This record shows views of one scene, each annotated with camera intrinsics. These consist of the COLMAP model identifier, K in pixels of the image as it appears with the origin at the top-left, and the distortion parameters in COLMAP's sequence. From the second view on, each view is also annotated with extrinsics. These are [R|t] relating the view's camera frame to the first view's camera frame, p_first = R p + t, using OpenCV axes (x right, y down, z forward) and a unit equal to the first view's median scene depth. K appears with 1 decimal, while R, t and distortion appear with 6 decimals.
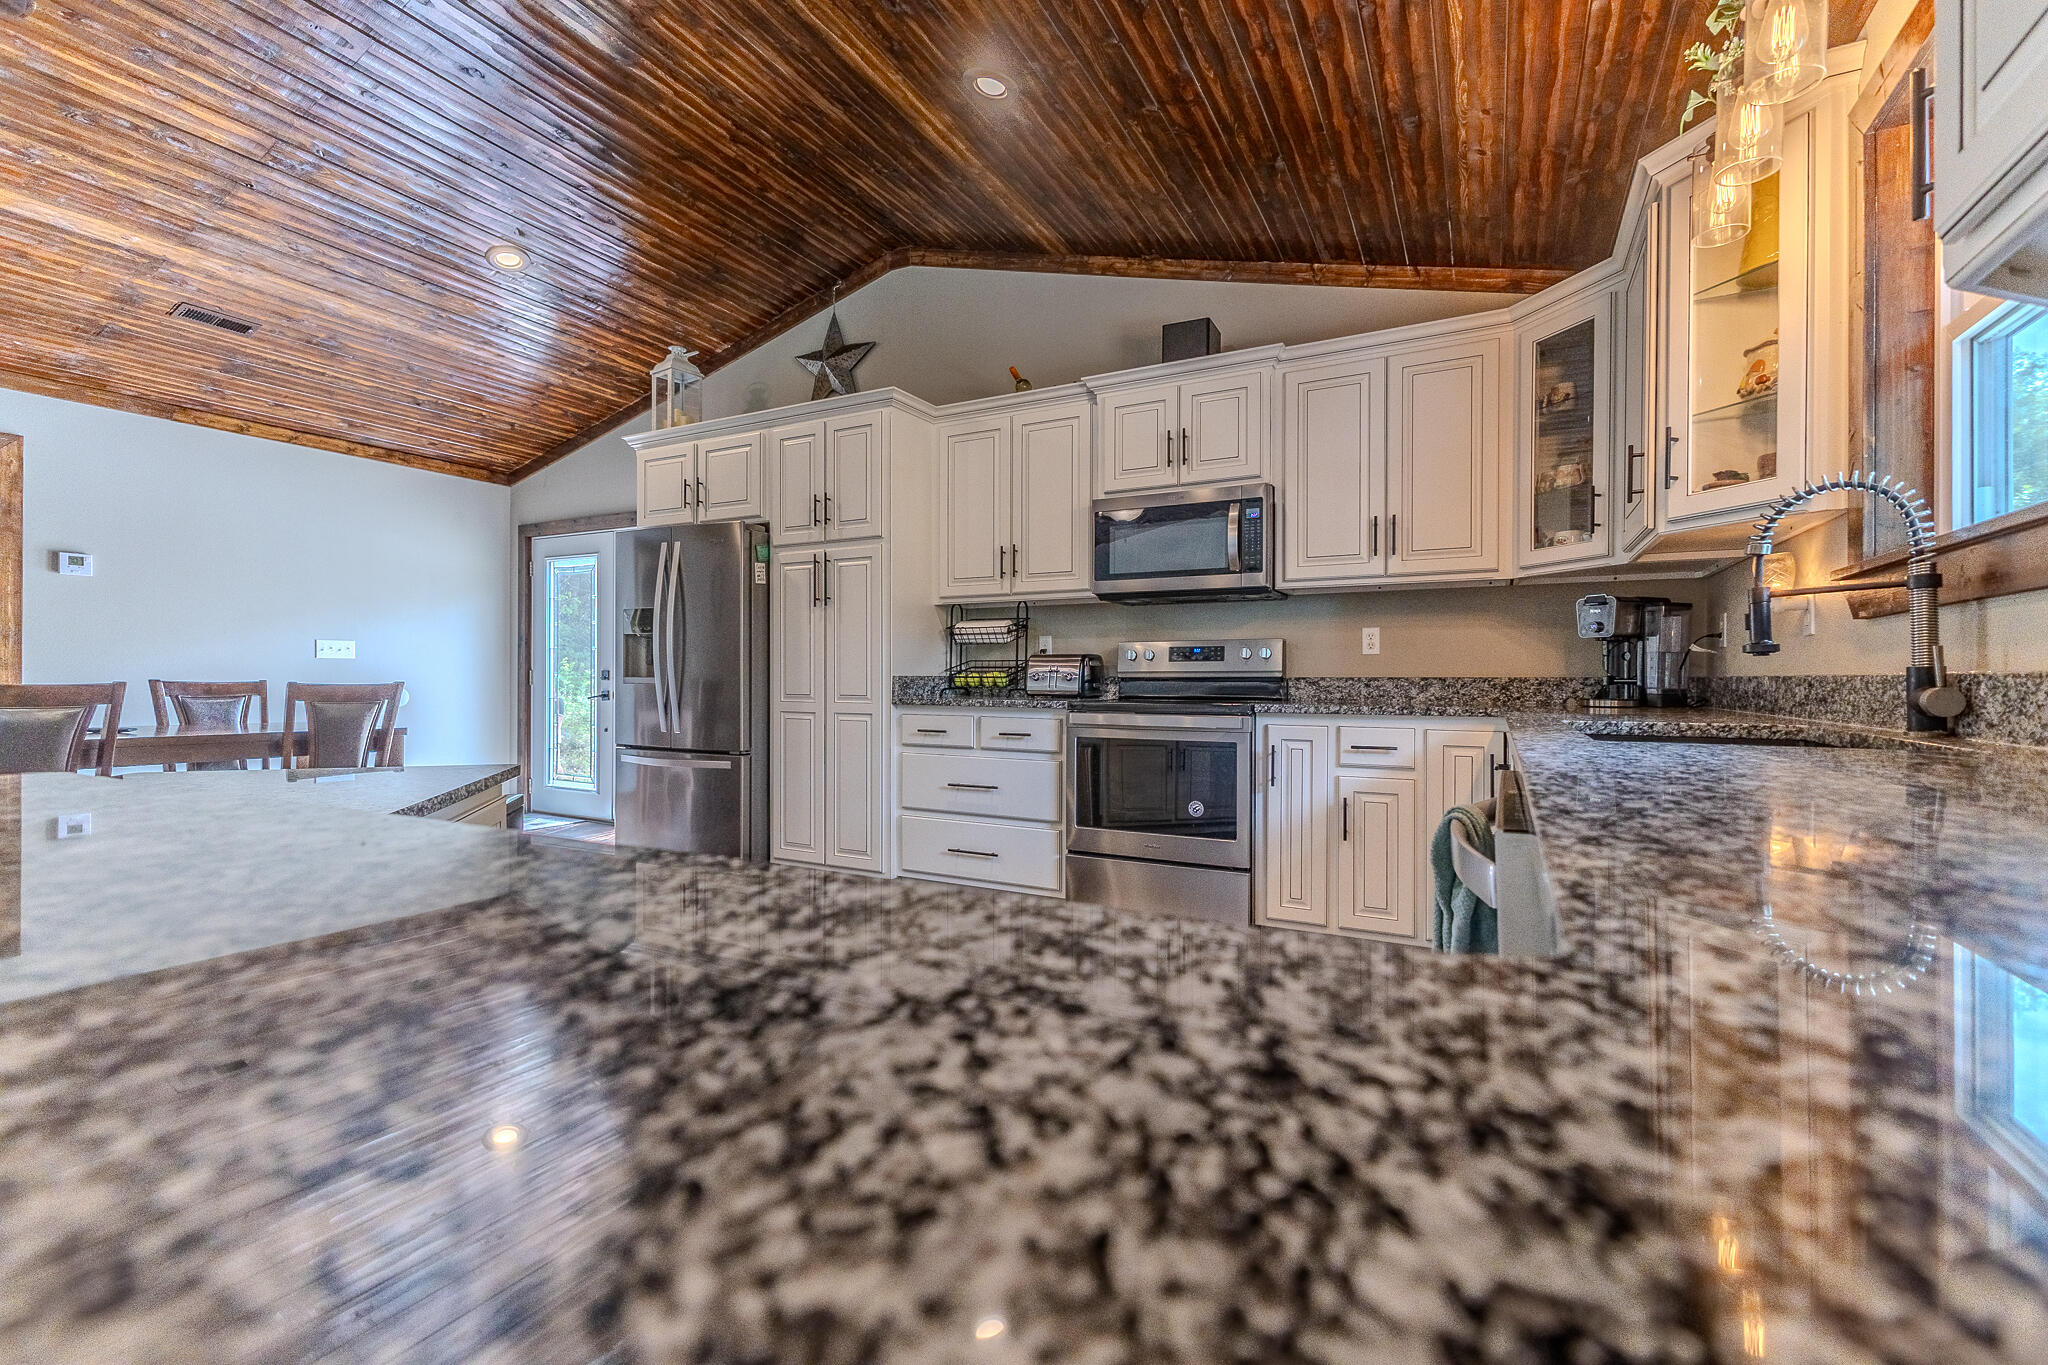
lens RADIAL K [[876.1, 0, 1025.5], [0, 876.1, 678.3], [0, 0, 1]] dist [0.011211, -0.003517]
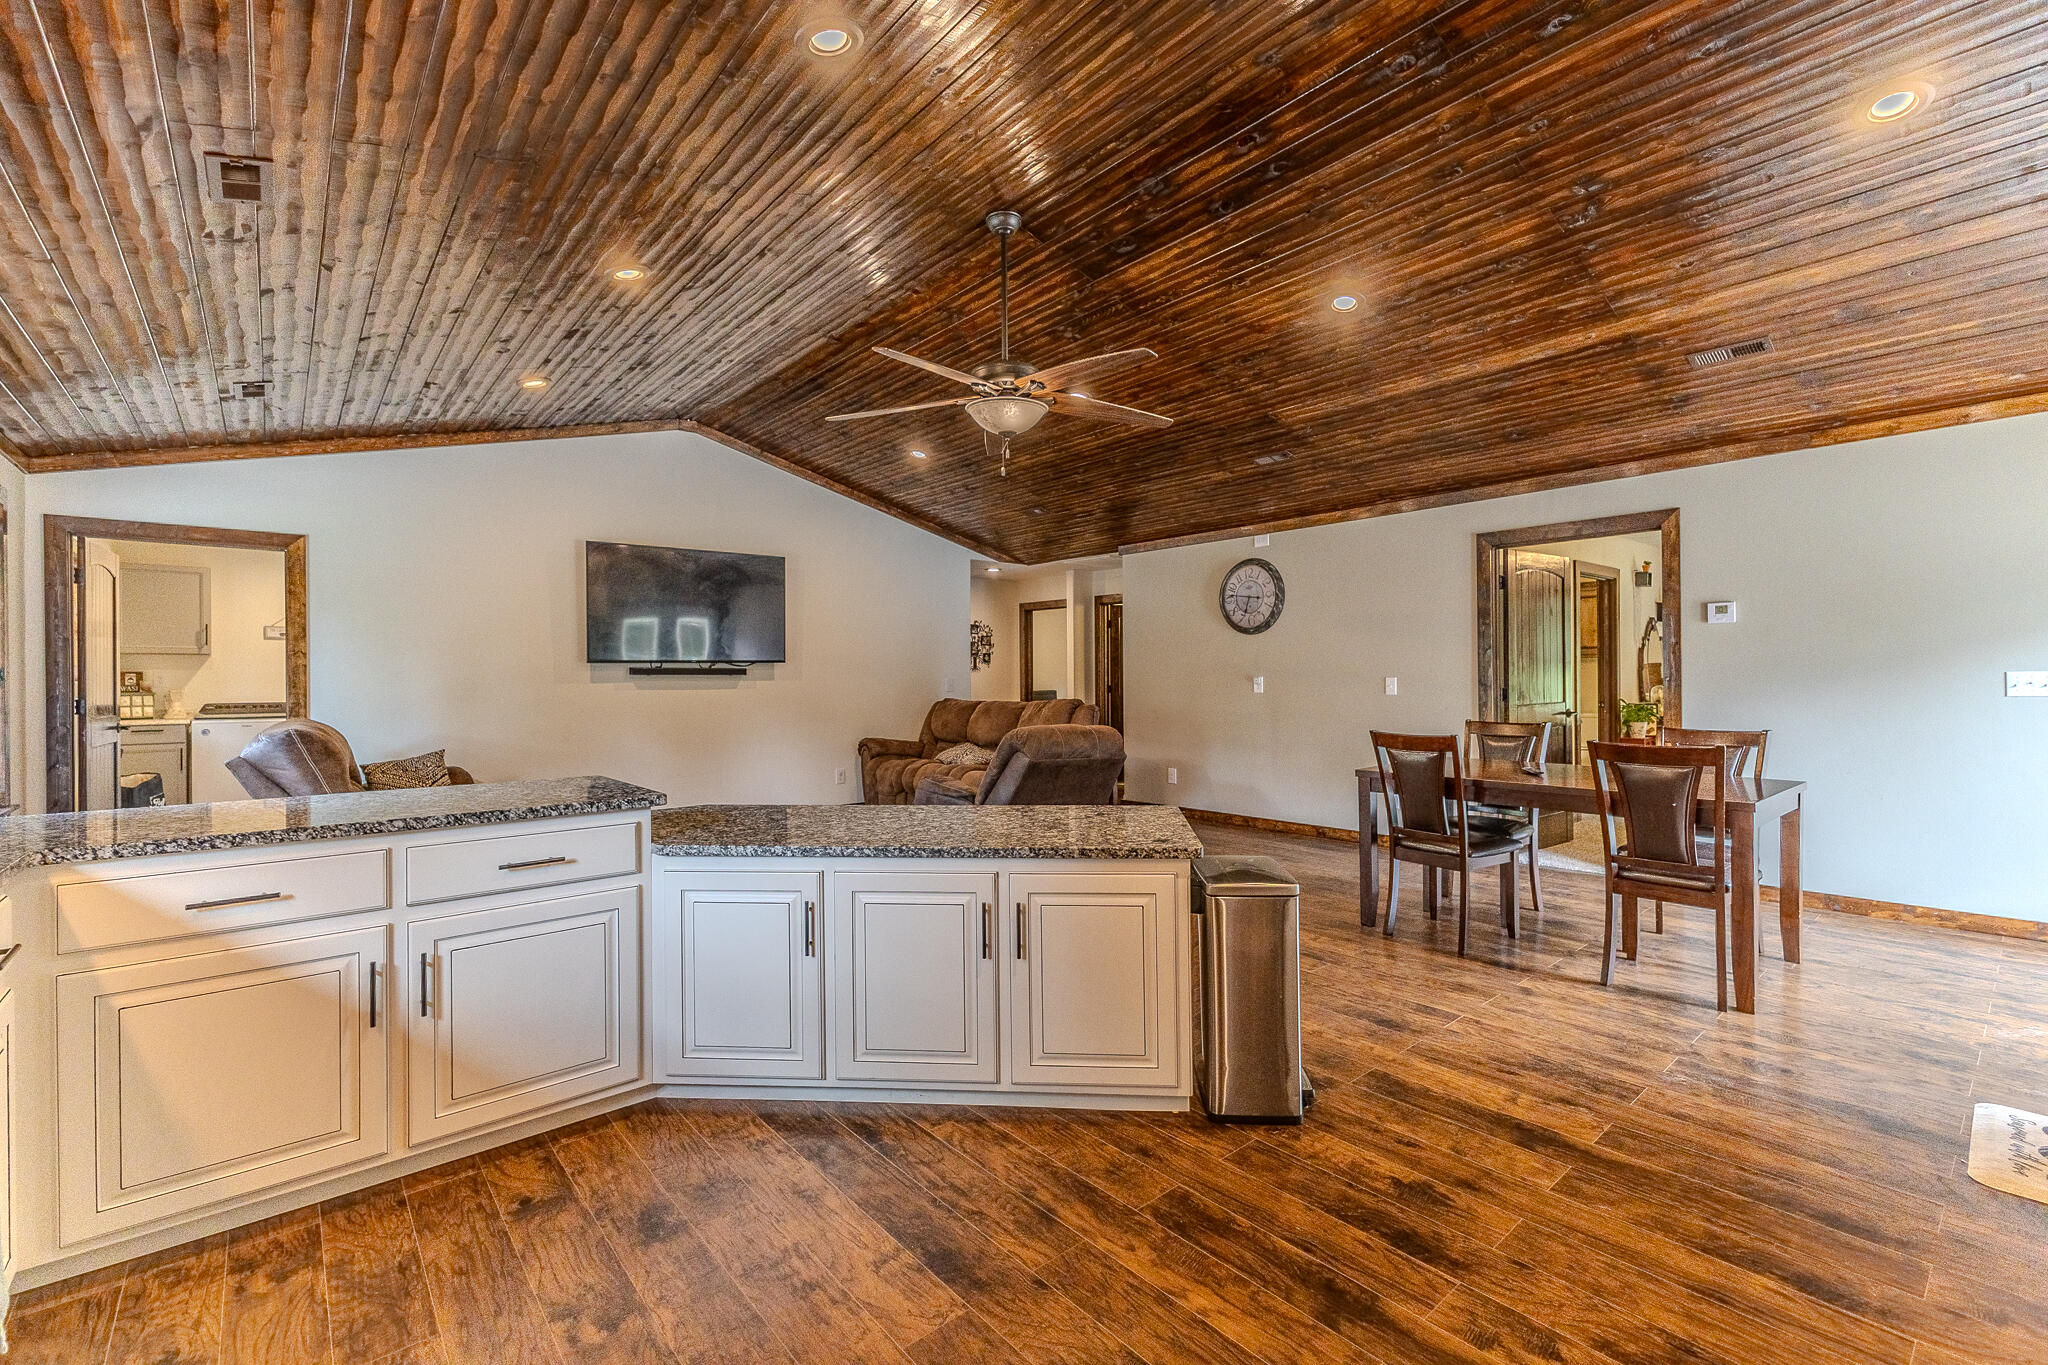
lens RADIAL K [[876.1, 0, 1025.5], [0, 876.1, 678.3], [0, 0, 1]] dist [0.011211, -0.003517]
pose [[-0.358222, 0.003234, -0.933631, 0.267897], [0.009065, 0.999959, -0.000015, -0.066851], [0.933593, -0.008468, -0.358236, 0.695681]]
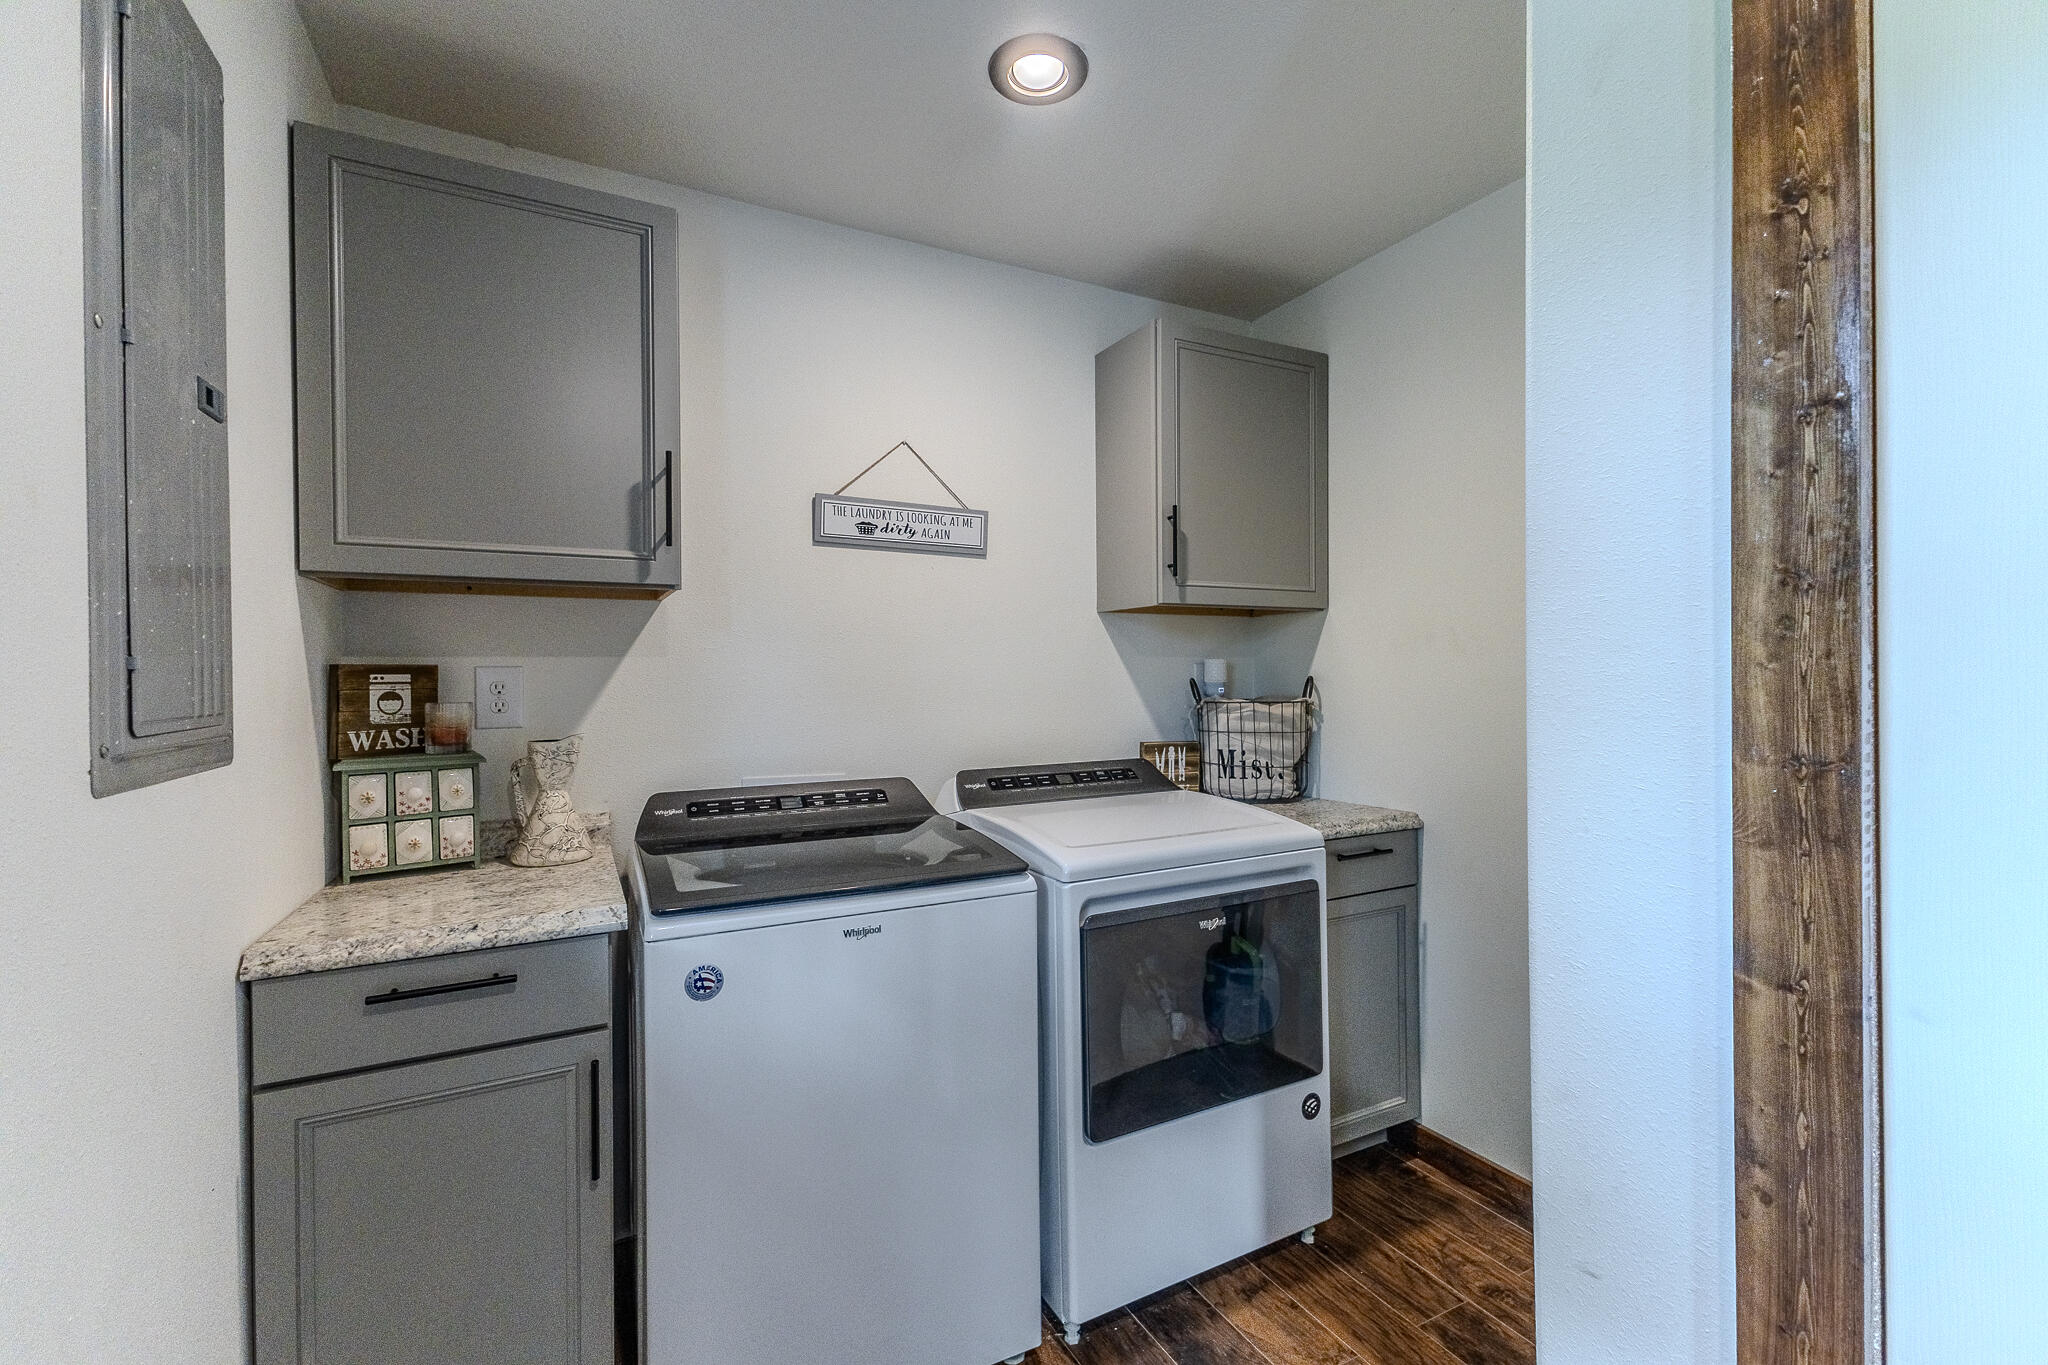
lens RADIAL K [[881.7, 0, 1030.0], [0, 881.7, 677.0], [0, 0, 1]] dist [0.008447, -0.000301]
pose [[-0.554682, -0.003019, -0.832057, -0.686098], [0.007947, 0.999929, -0.008925, -0.087383], [0.832025, -0.011563, -0.554618, -1.408663]]
